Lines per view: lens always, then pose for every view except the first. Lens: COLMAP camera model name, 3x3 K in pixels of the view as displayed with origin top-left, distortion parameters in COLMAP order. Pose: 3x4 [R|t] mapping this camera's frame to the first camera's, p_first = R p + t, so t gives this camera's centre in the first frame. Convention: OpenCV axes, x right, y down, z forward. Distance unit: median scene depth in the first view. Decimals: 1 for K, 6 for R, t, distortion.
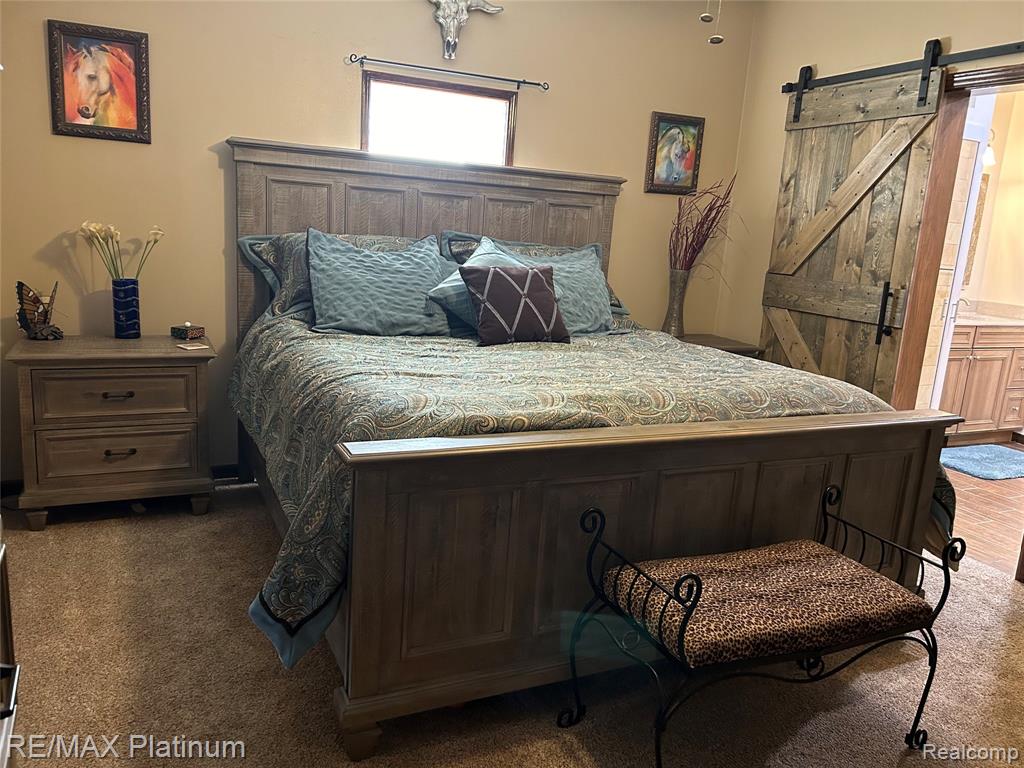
lens RADIAL K [[780.0, 0, 509.3], [0, 780.0, 381.9], [0, 0, 1]] dist [0.024306, -0.018137]
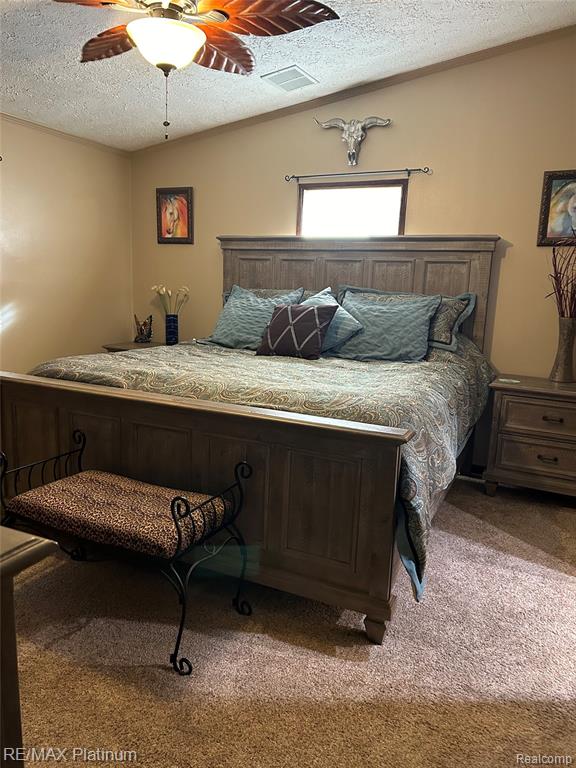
lens RADIAL K [[585.0, 0, 283.9], [0, 585.0, 386.5], [0, 0, 1]] dist [0.024306, -0.018137]
pose [[0.634542, 0.092710, -0.767308, 0.710989], [-0.144917, 0.989444, -0.000293, 0.003230], [0.759181, 0.111382, 0.641279, 0.271420]]
